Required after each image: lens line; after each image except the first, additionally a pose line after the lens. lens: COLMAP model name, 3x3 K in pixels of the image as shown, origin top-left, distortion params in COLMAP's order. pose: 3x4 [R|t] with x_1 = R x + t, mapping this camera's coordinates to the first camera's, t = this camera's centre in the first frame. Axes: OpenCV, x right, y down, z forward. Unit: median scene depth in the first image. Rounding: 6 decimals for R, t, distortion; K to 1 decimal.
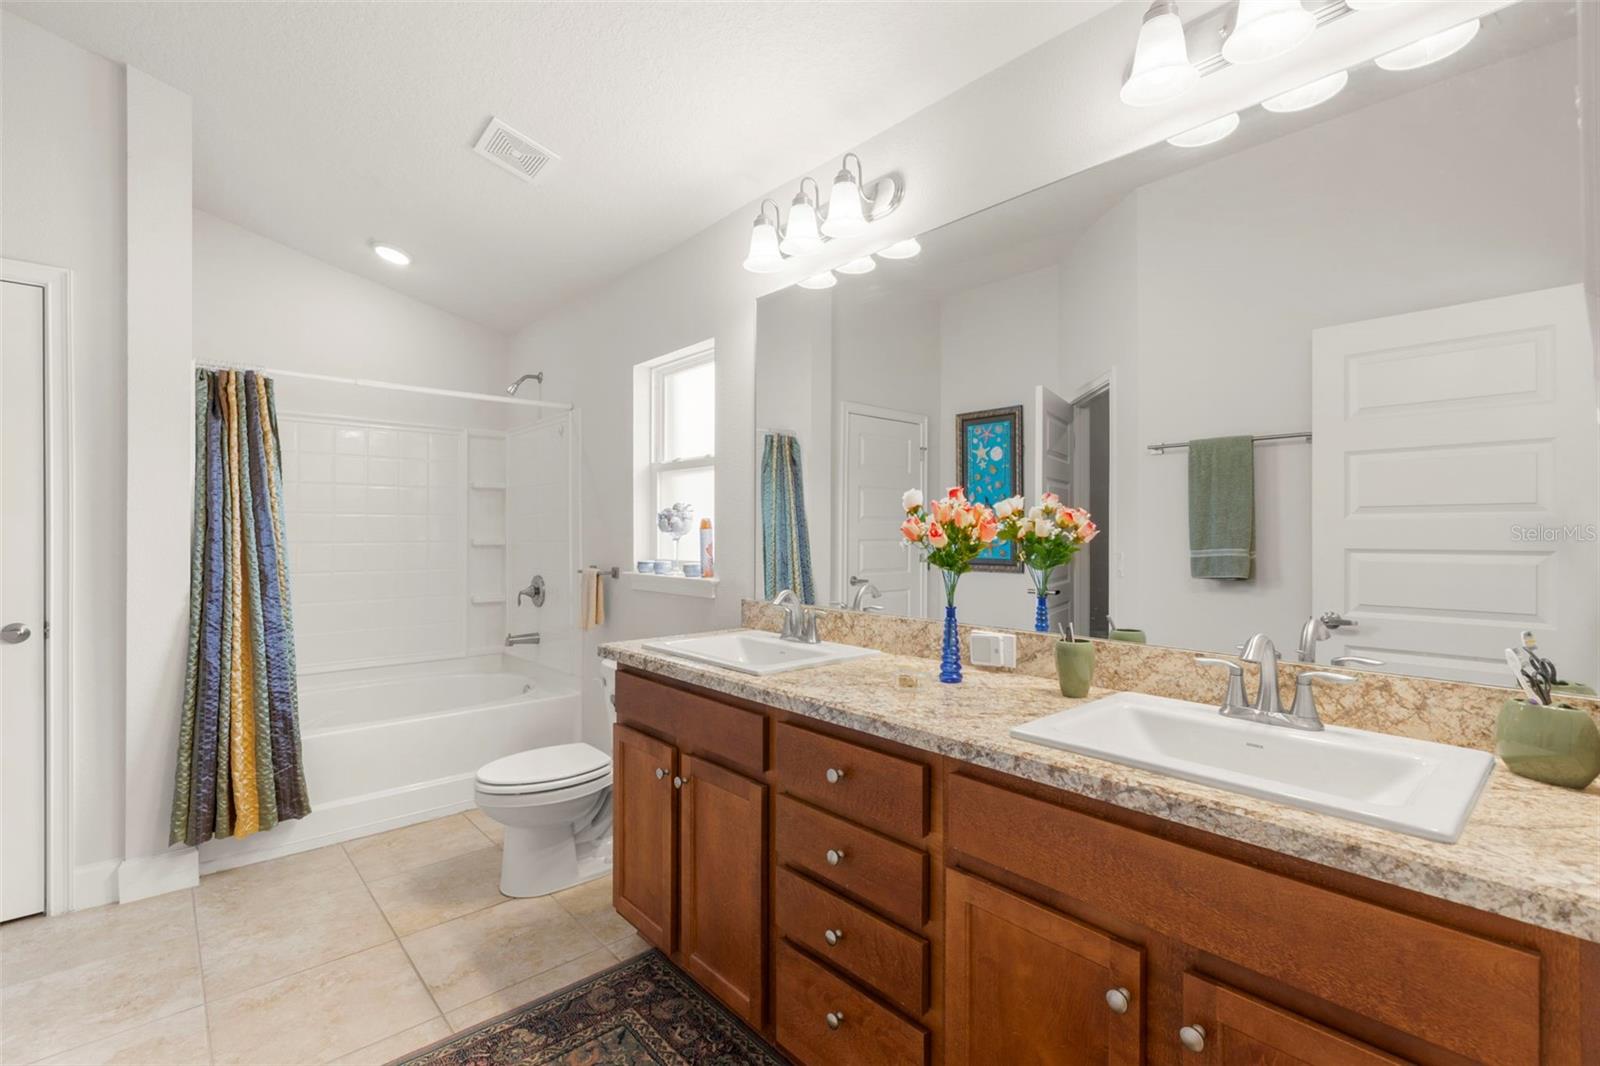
lens RADIAL K [[727.6, 0, 806.8], [0, 727.6, 536.6], [0, 0, 1]] dist [0.004243, 0.000129]
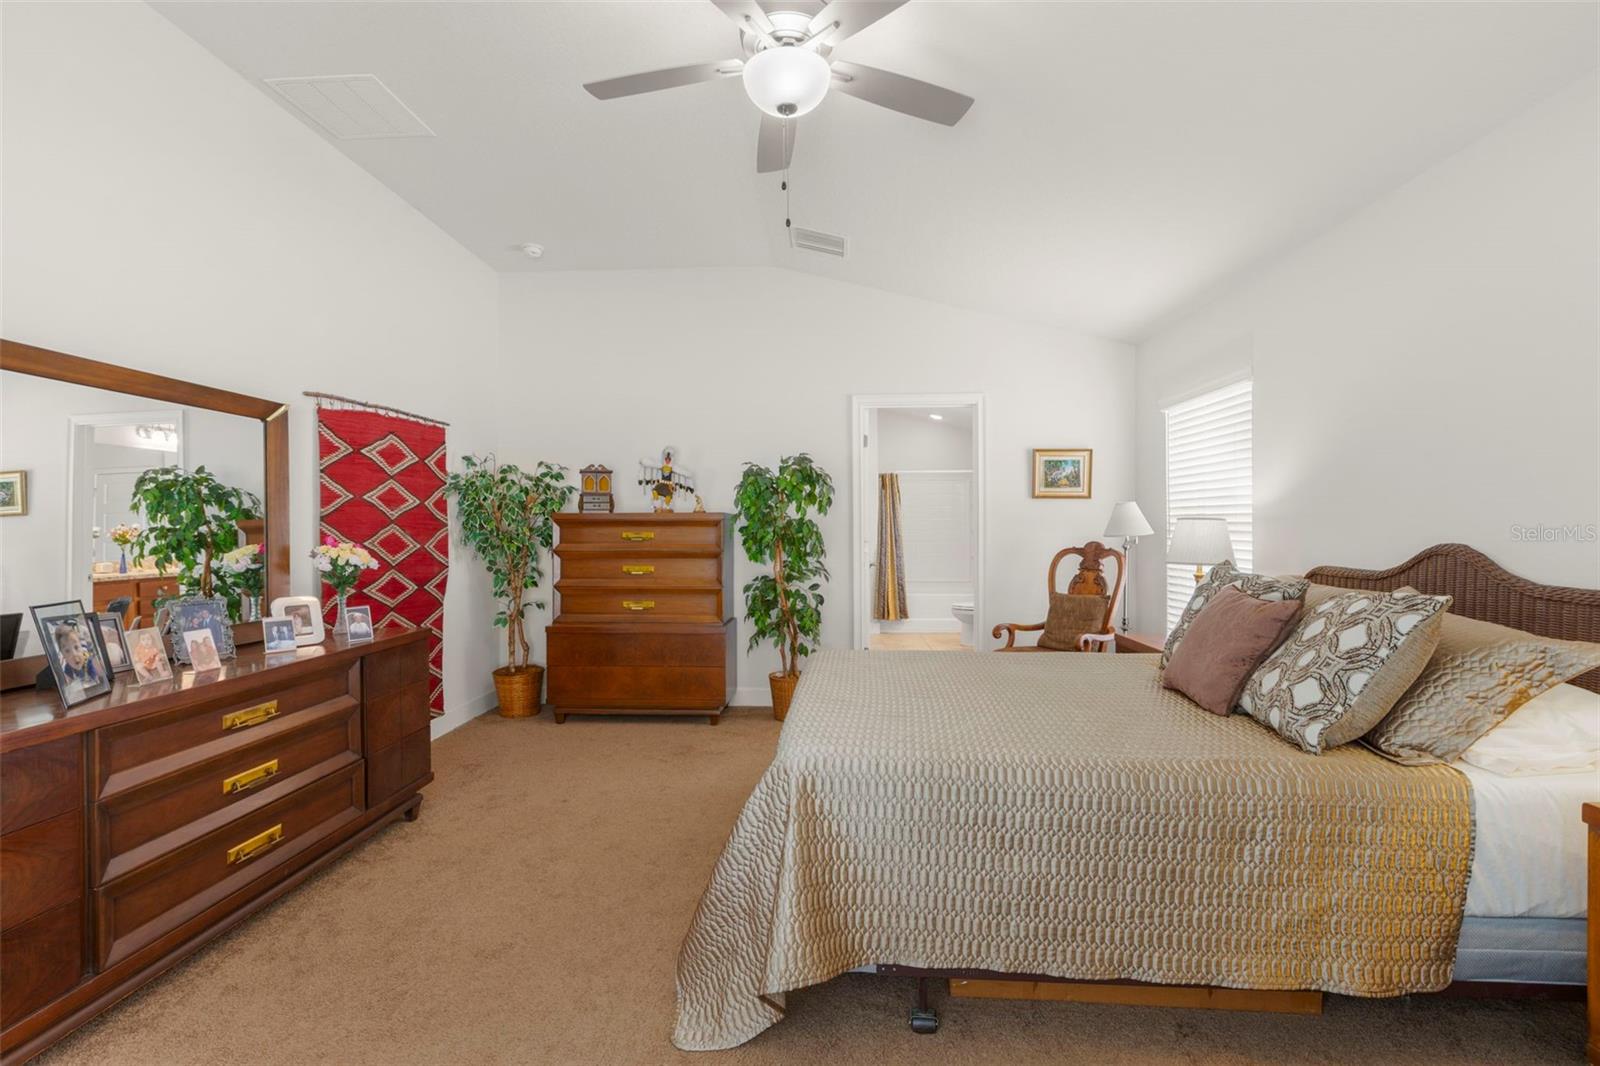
lens RADIAL K [[727.6, 0, 797.5], [0, 727.6, 528.9], [0, 0, 1]] dist [0.004243, 0.000129]
pose [[0.701795, 0.002082, -0.712376, 1.163912], [0.007628, 0.999916, 0.010438, -0.024742], [0.712339, -0.012759, 0.701720, -1.465554]]
